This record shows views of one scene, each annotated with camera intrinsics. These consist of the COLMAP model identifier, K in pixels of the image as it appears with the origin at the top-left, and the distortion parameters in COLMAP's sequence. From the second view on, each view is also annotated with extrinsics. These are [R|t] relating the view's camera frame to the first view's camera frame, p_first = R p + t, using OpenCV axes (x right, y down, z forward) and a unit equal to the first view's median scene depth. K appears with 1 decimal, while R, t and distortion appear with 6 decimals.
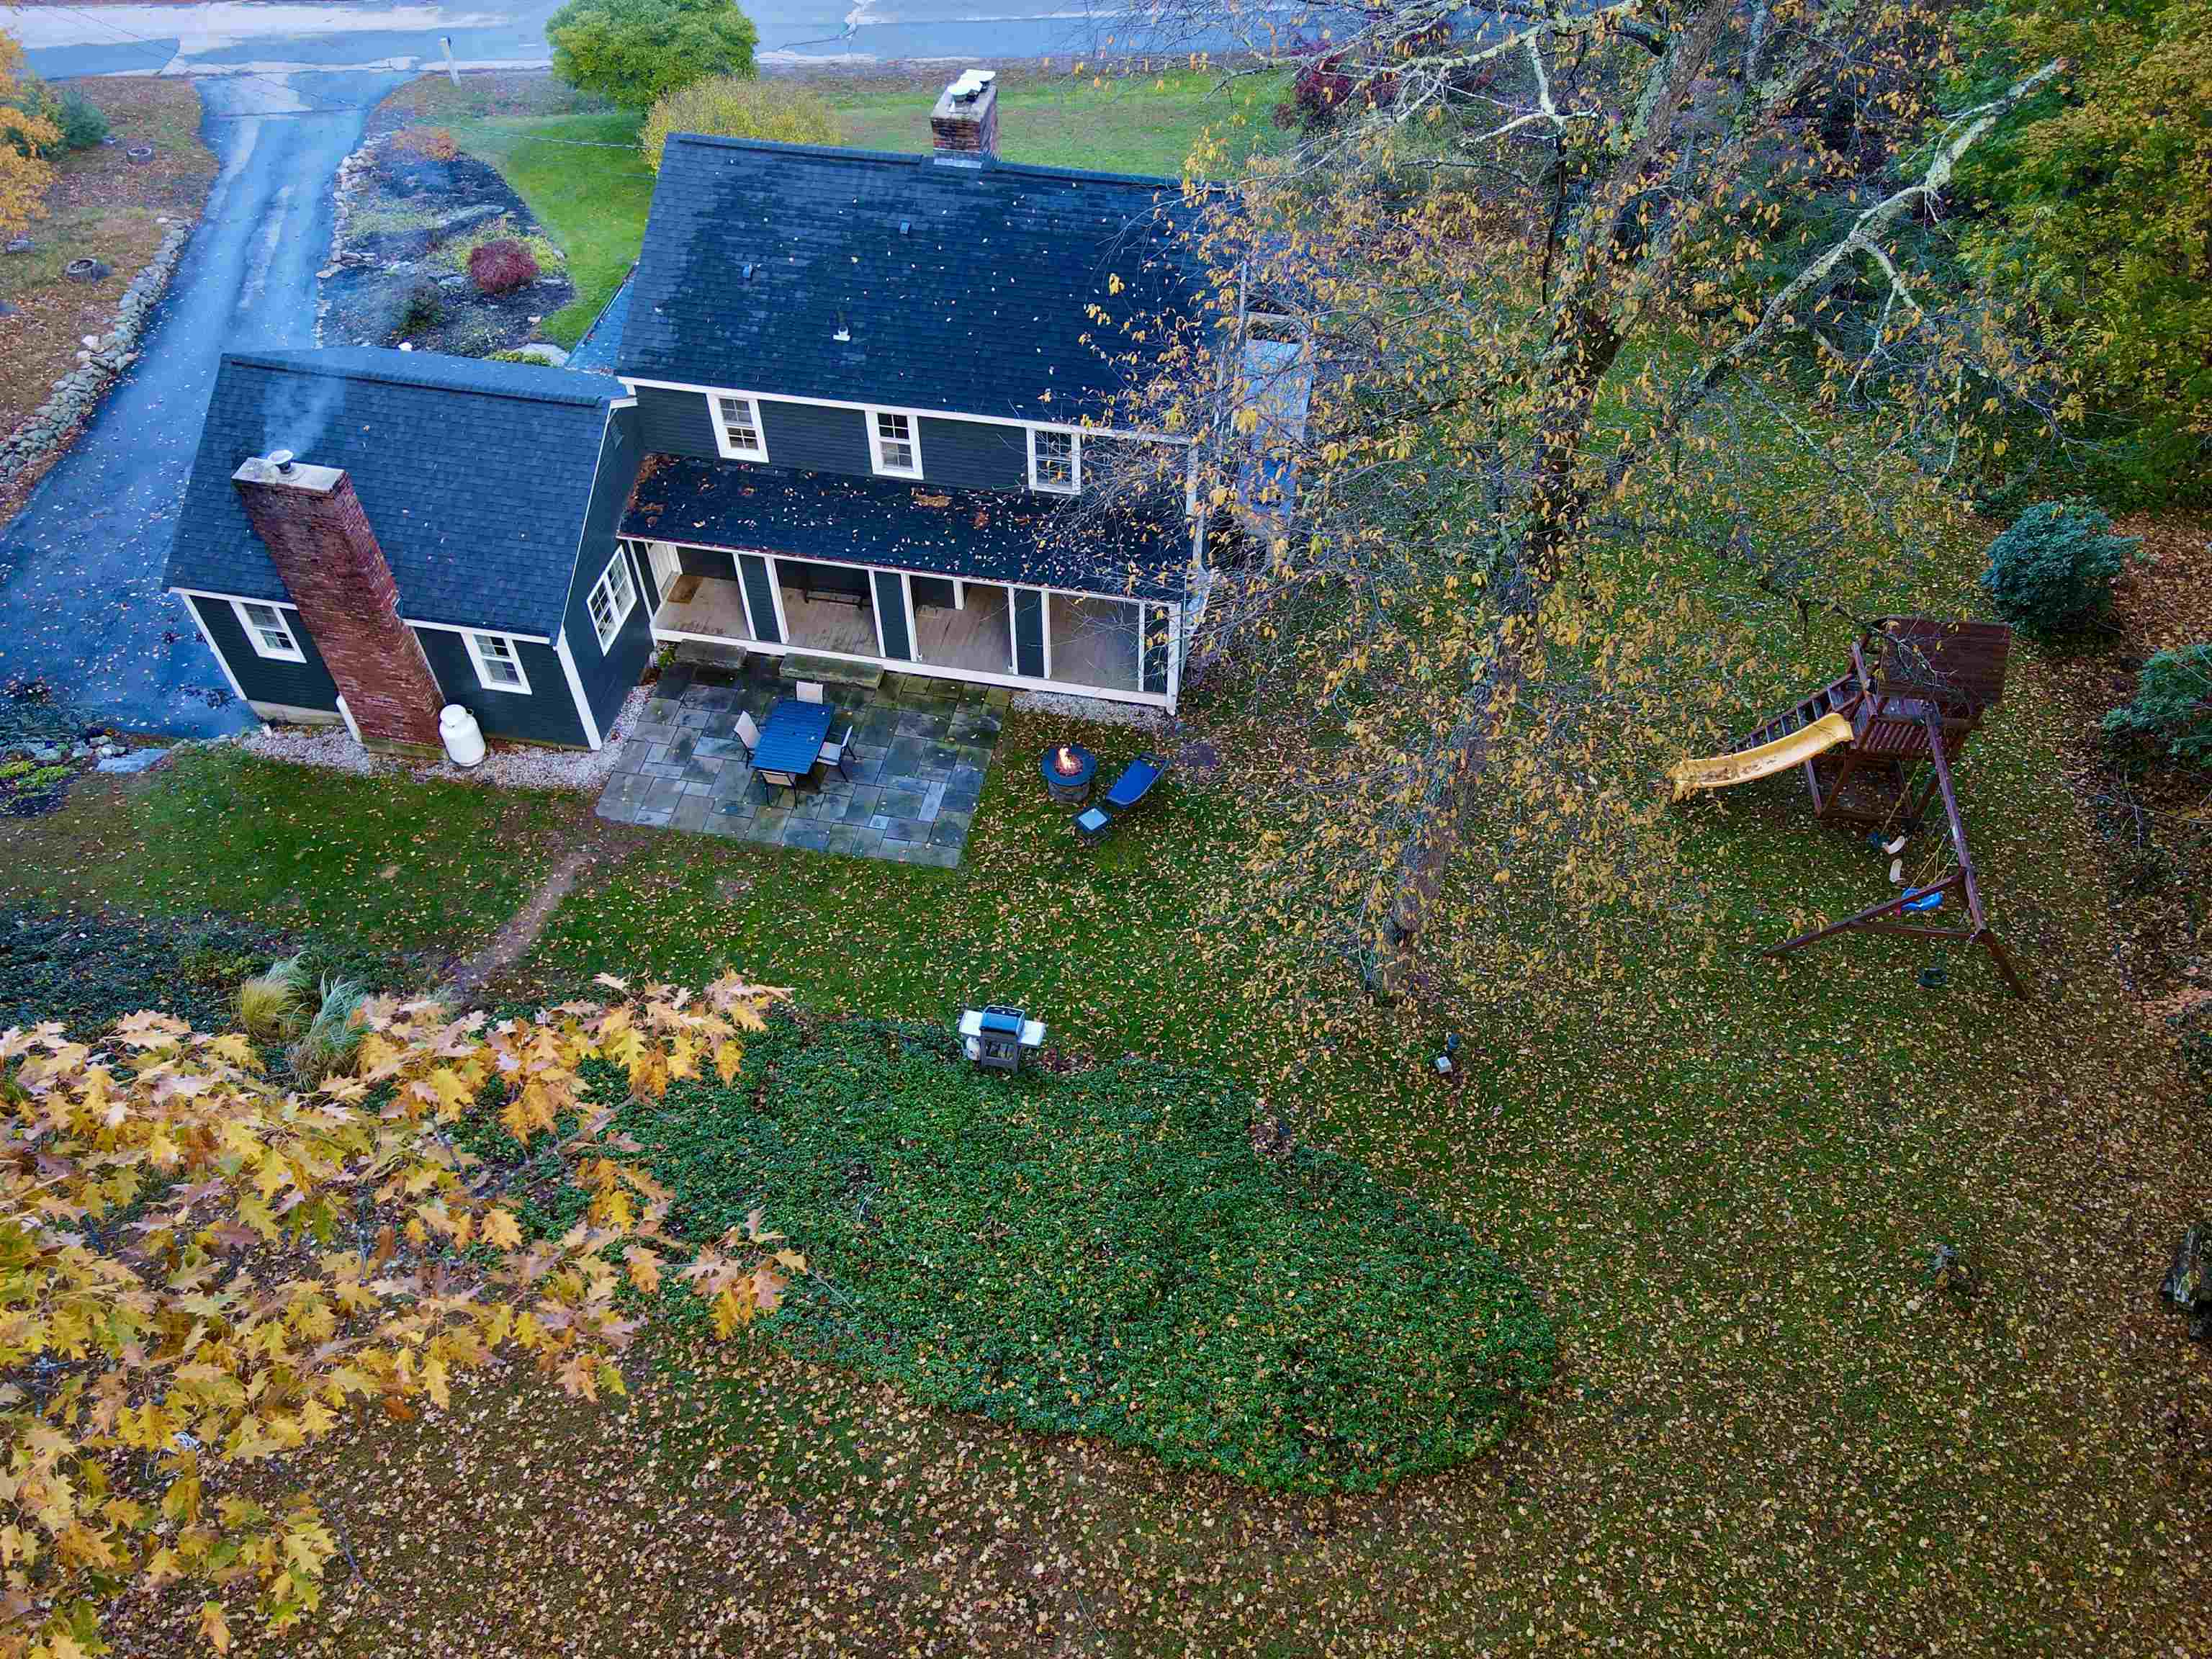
lens RADIAL K [[1609.9, 0, 1104.9], [0, 1609.9, 846.6], [0, 0, 1]] dist [-0.009128, 0.039199]
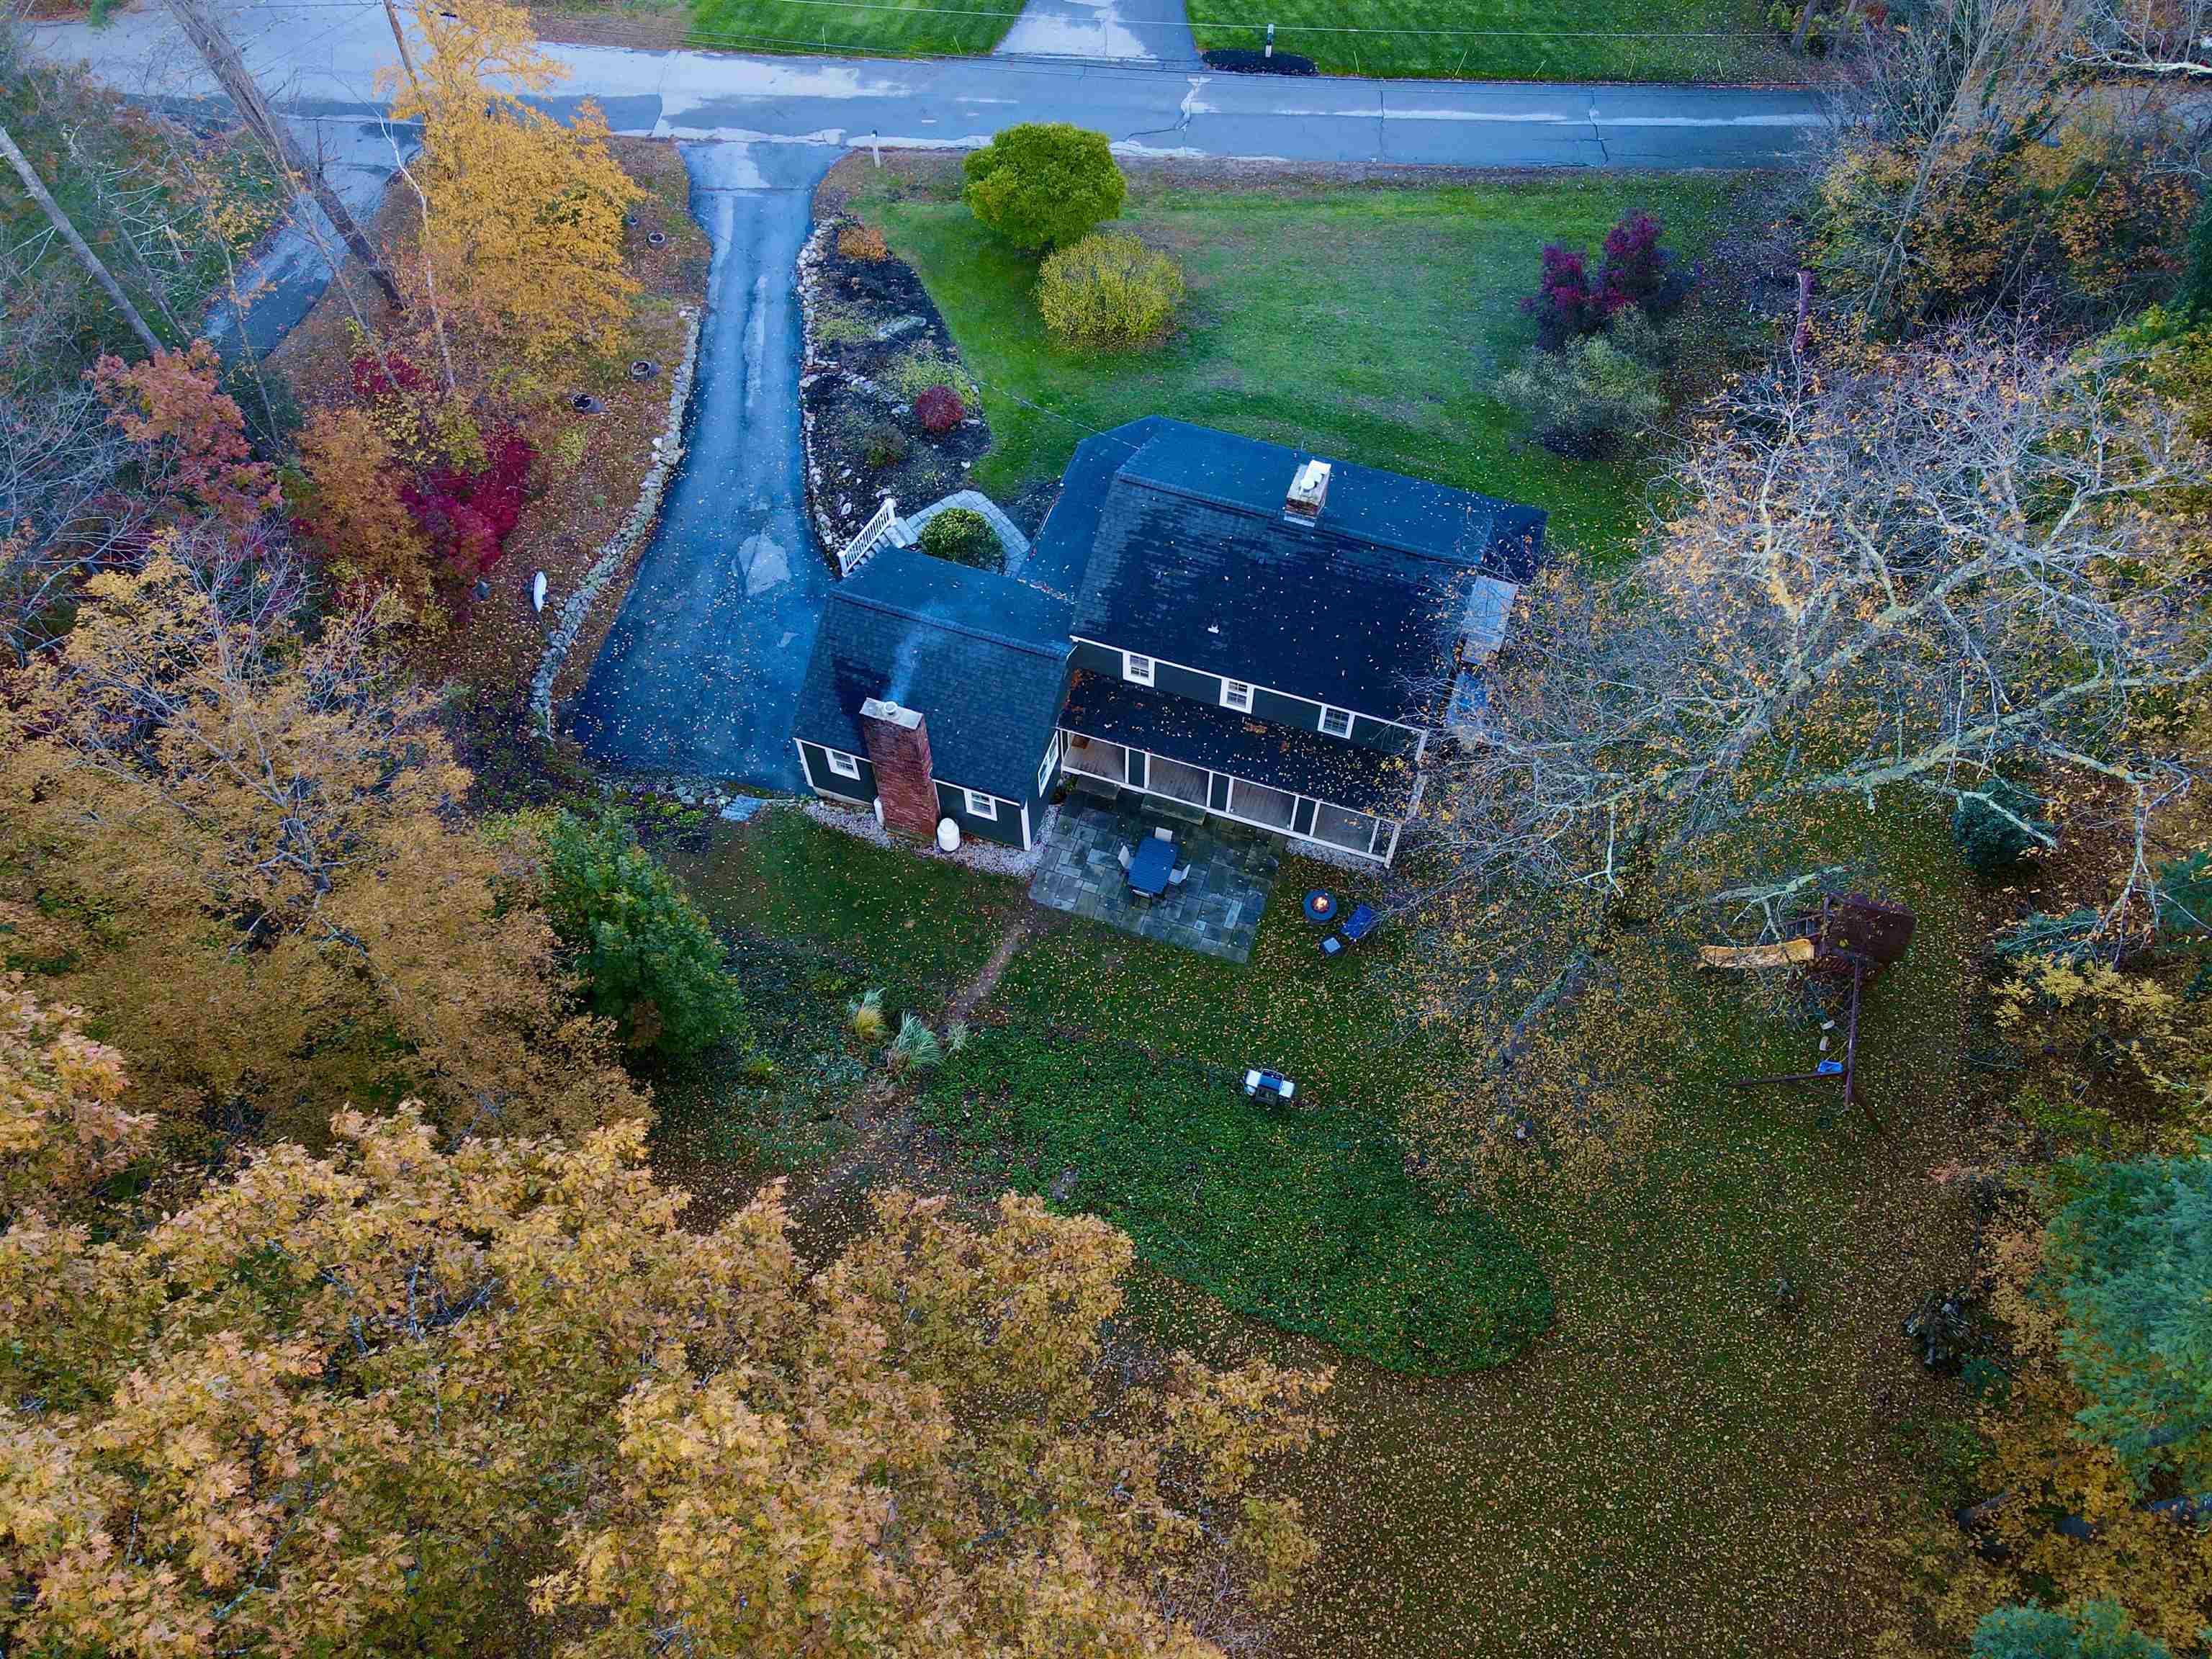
lens RADIAL K [[1609.9, 0, 1104.9], [0, 1609.9, 846.6], [0, 0, 1]] dist [-0.009128, 0.039199]
pose [[0.989587, 0.121902, -0.076540, -0.118258], [-0.106323, 0.977501, 0.182173, -0.374863], [0.097025, -0.172138, 0.980283, -0.591177]]
